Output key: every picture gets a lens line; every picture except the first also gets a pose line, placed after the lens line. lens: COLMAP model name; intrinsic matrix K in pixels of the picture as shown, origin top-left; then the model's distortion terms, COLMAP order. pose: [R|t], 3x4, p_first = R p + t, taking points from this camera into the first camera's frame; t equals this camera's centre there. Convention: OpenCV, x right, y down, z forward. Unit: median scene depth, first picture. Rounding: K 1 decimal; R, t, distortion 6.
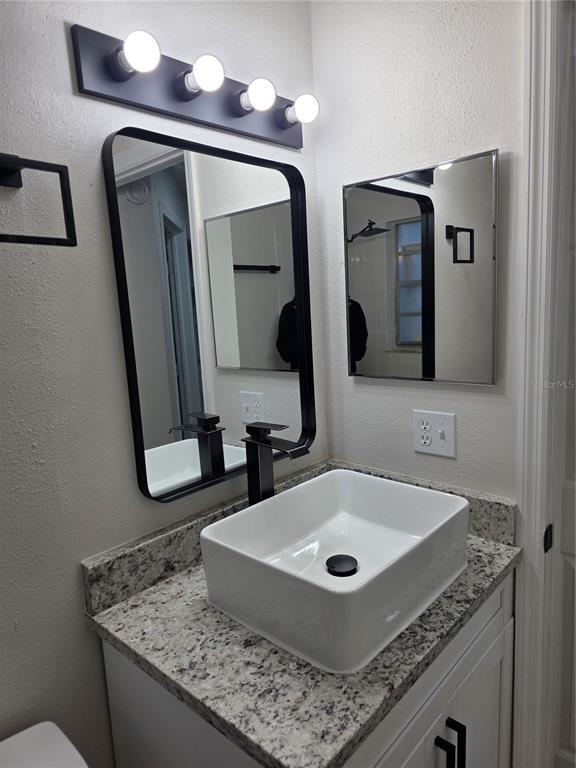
lens RADIAL K [[513.9, 0, 288.5], [0, 513.9, 385.9], [0, 0, 1]] dist [0.035170, -0.020108]
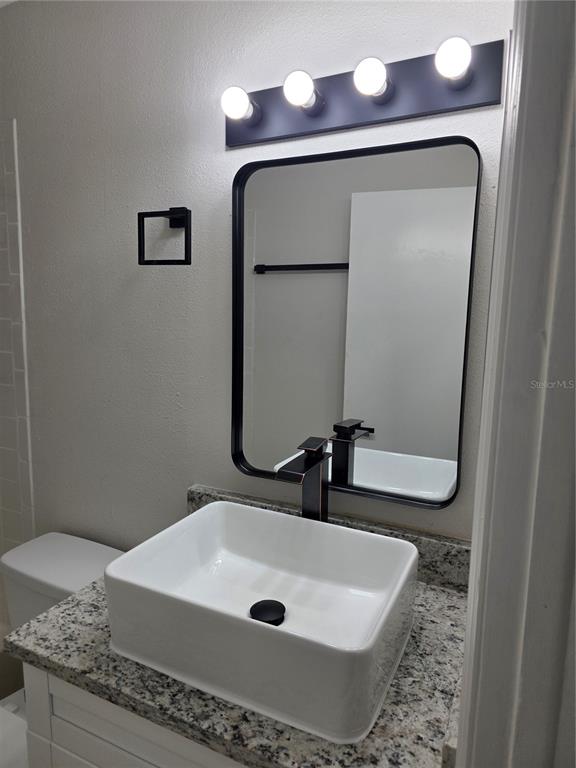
lens RADIAL K [[513.9, 0, 288.4], [0, 513.9, 381.4], [0, 0, 1]] dist [0.035170, -0.020108]
pose [[0.280218, 0.199625, -0.938950, 1.061526], [-0.189240, 0.970431, 0.149842, -0.221280], [0.941099, 0.135698, 0.309709, 0.851582]]
